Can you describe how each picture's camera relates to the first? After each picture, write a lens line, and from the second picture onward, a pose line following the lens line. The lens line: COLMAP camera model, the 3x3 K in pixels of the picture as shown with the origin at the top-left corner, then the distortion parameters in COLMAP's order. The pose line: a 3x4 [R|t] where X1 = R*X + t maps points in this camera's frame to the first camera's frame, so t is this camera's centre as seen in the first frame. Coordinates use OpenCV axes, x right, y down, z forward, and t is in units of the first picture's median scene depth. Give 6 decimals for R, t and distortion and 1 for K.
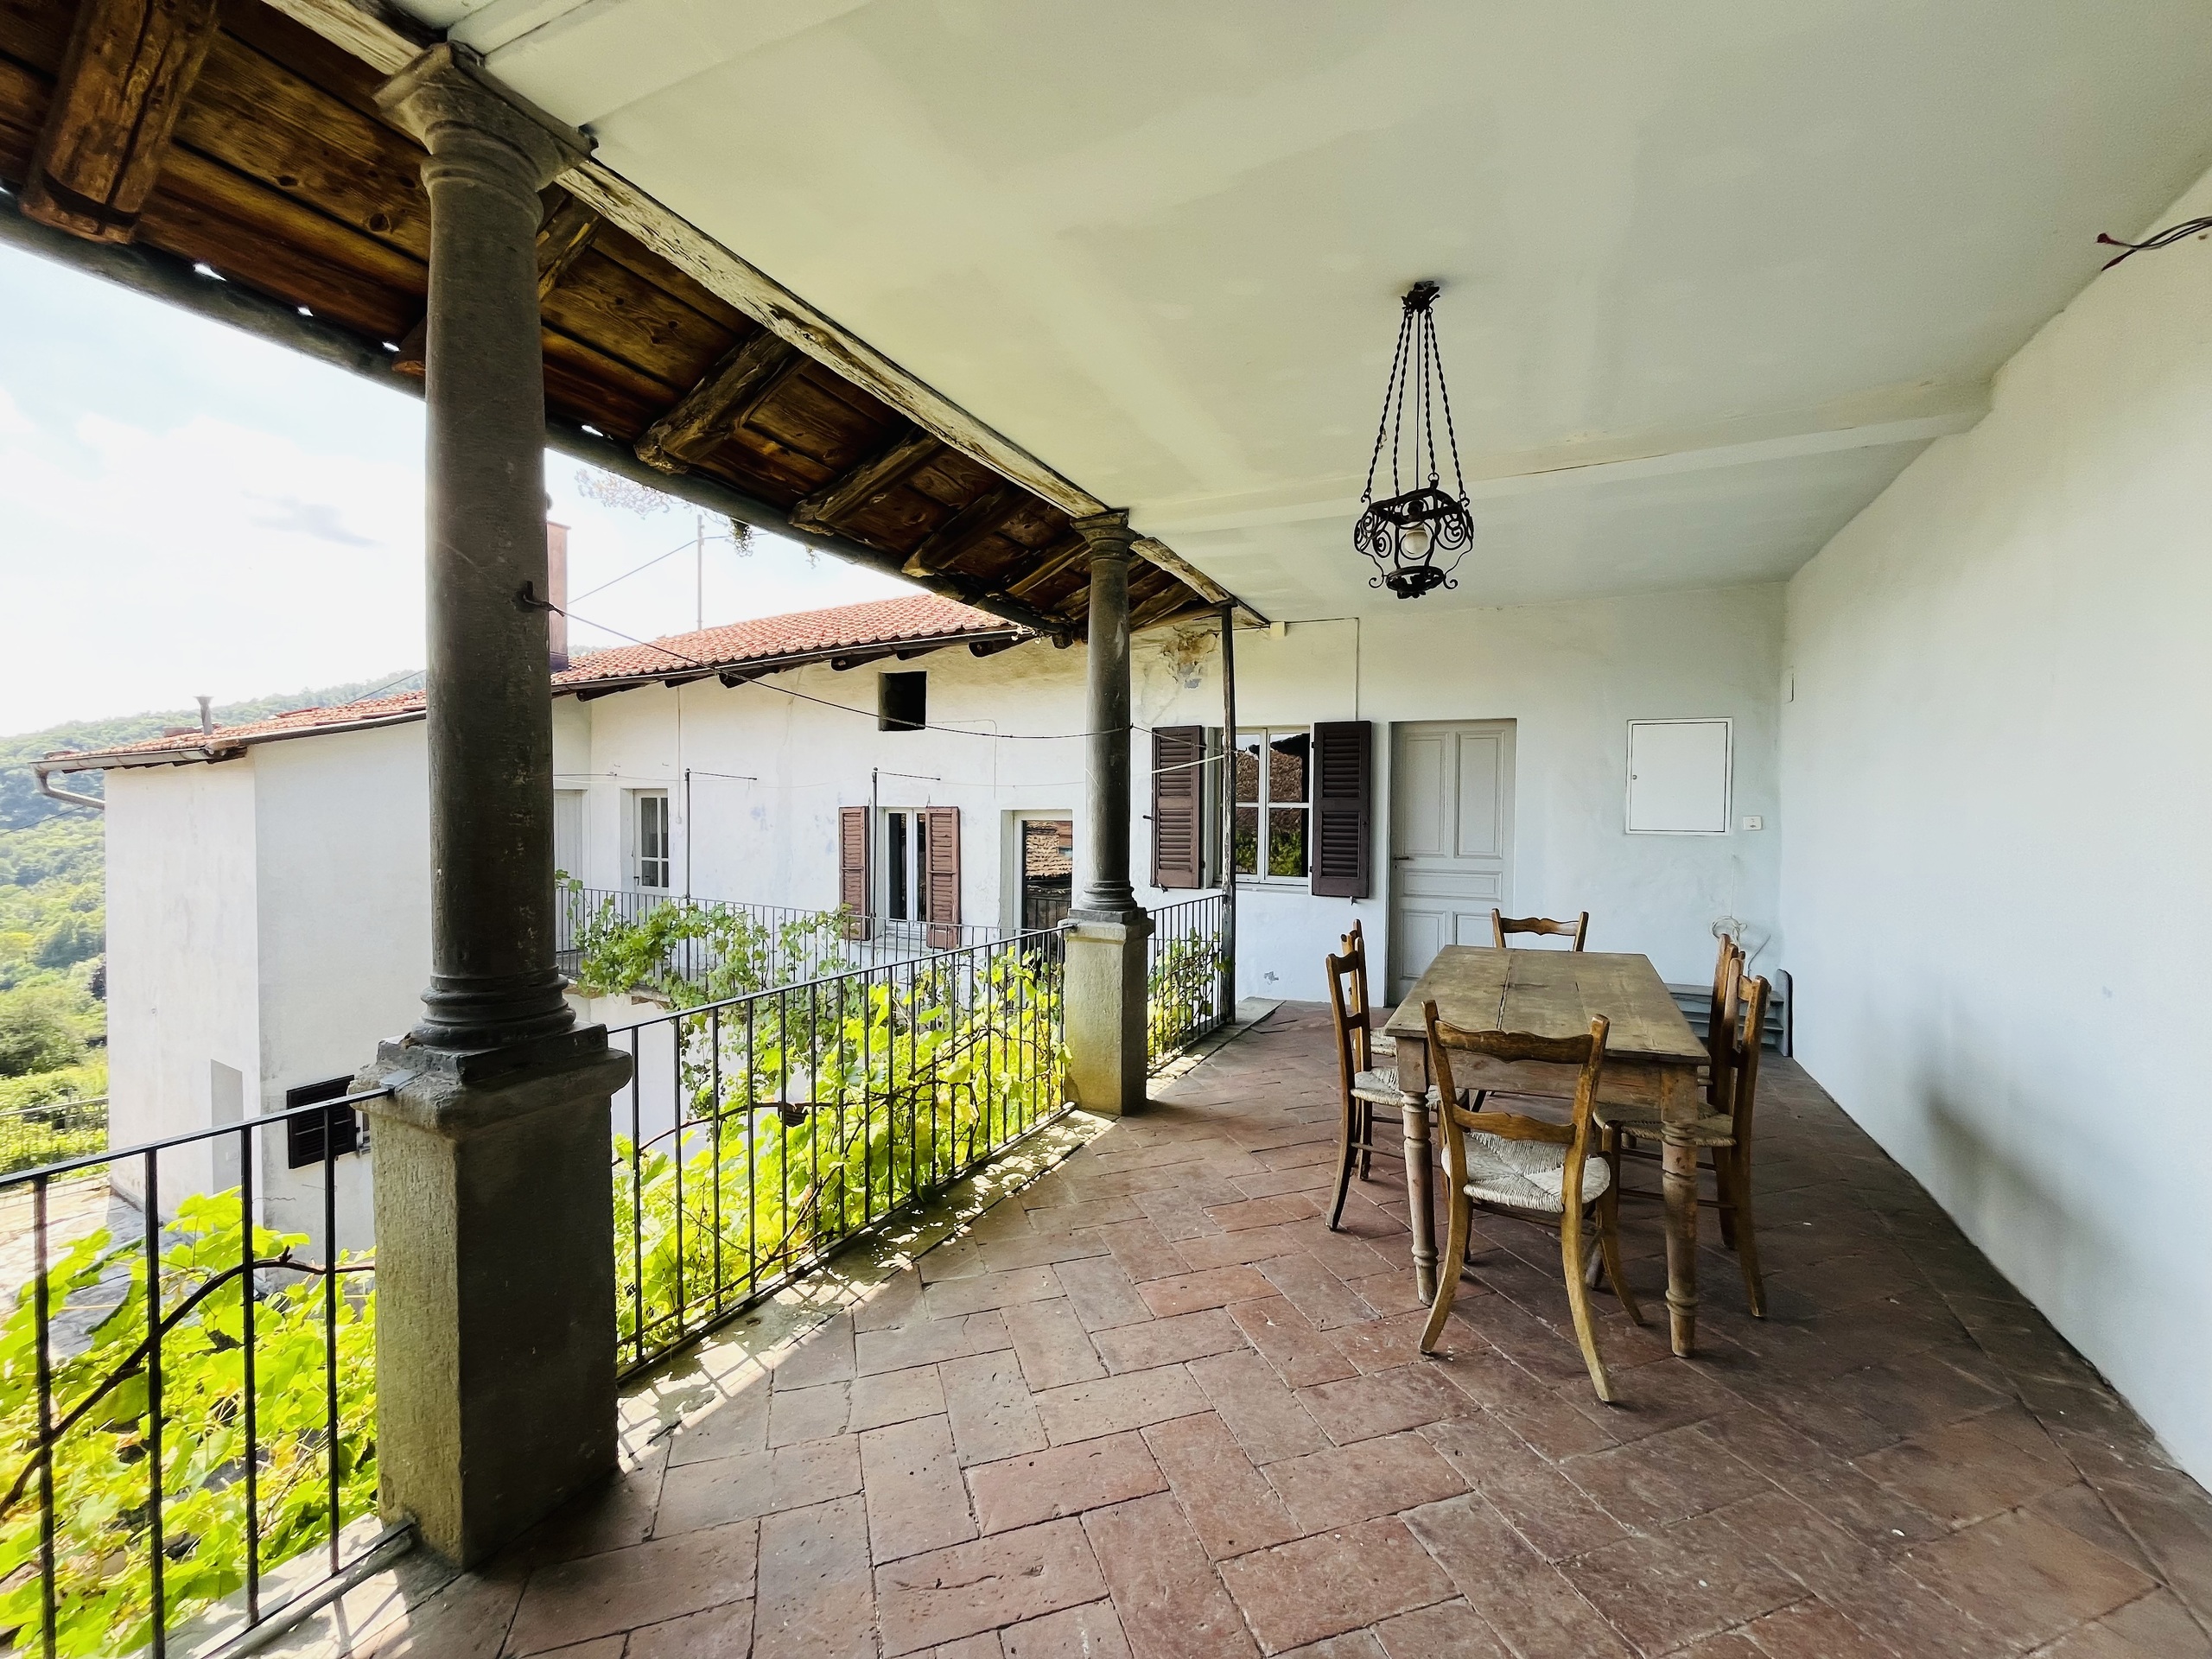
lens RADIAL K [[893.3, 0, 1106.0], [0, 893.3, 829.5], [0, 0, 1]] dist [-0.002013, -0.000085]
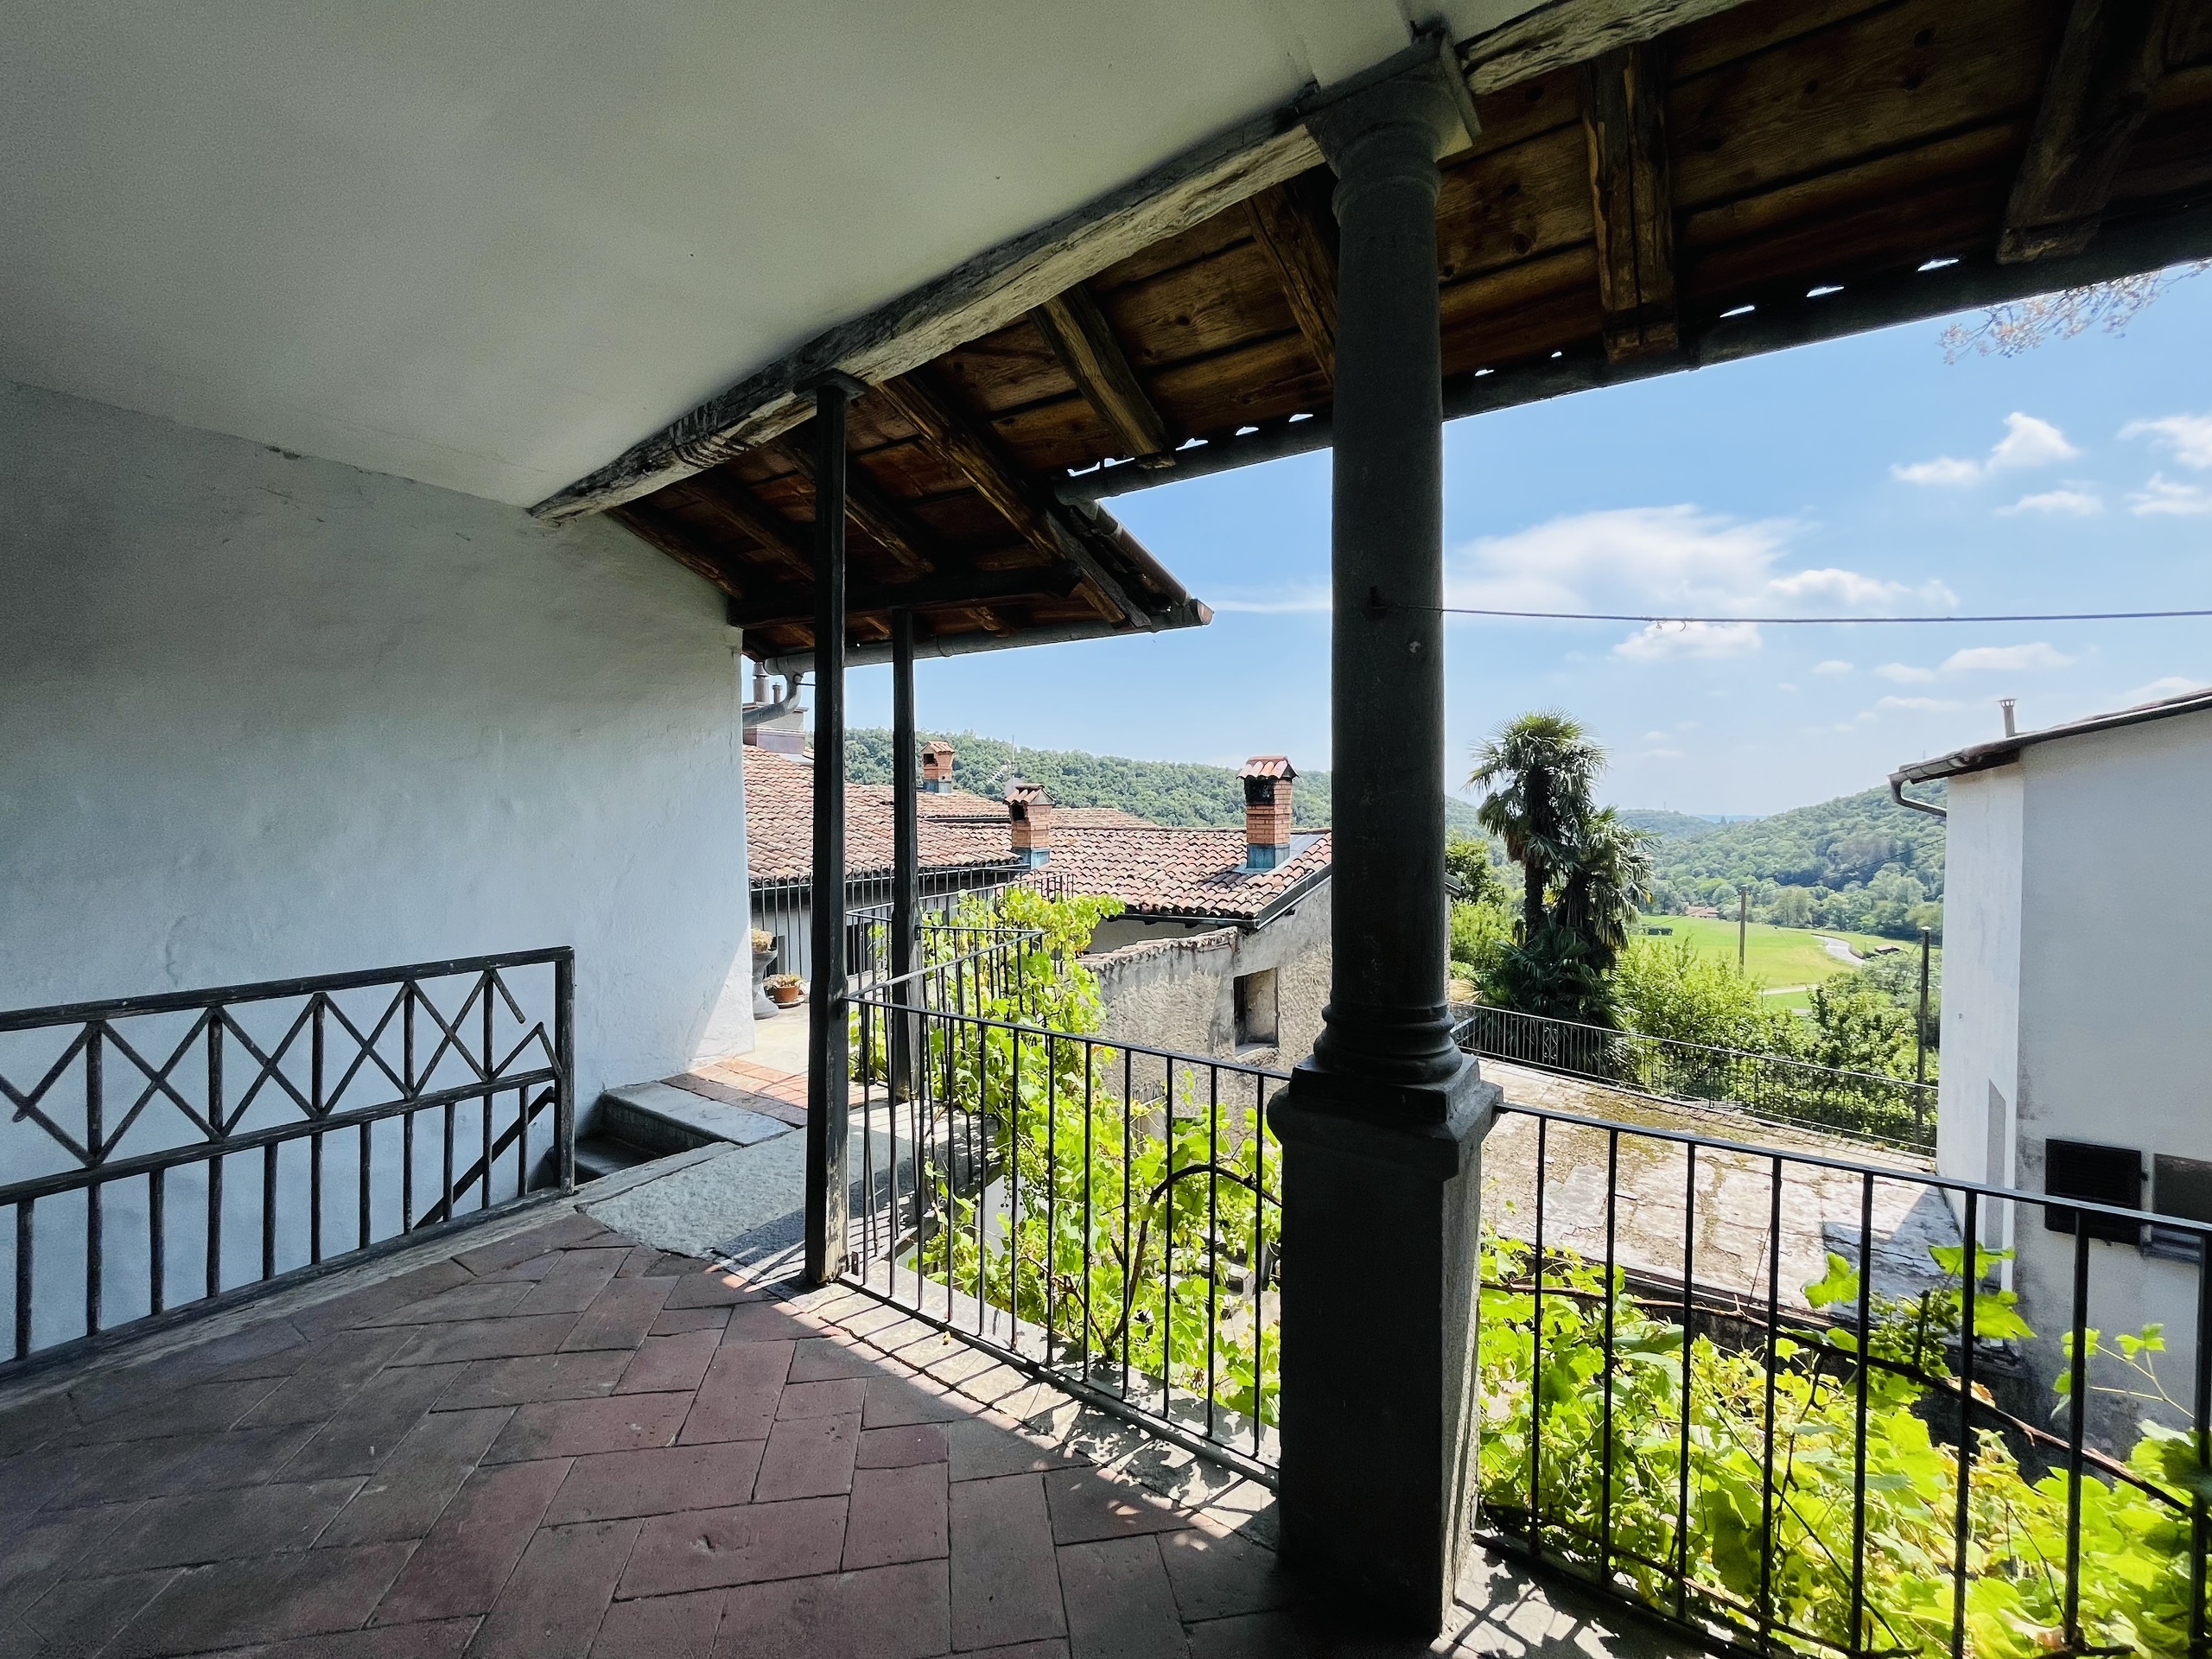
lens RADIAL K [[893.3, 0, 1106.0], [0, 893.3, 829.5], [0, 0, 1]] dist [-0.002013, -0.000085]
pose [[-0.138386, 0.018614, -0.990203, 0.248897], [-0.023336, 0.999484, 0.022050, -0.032027], [0.990103, 0.026159, -0.137880, 0.669451]]
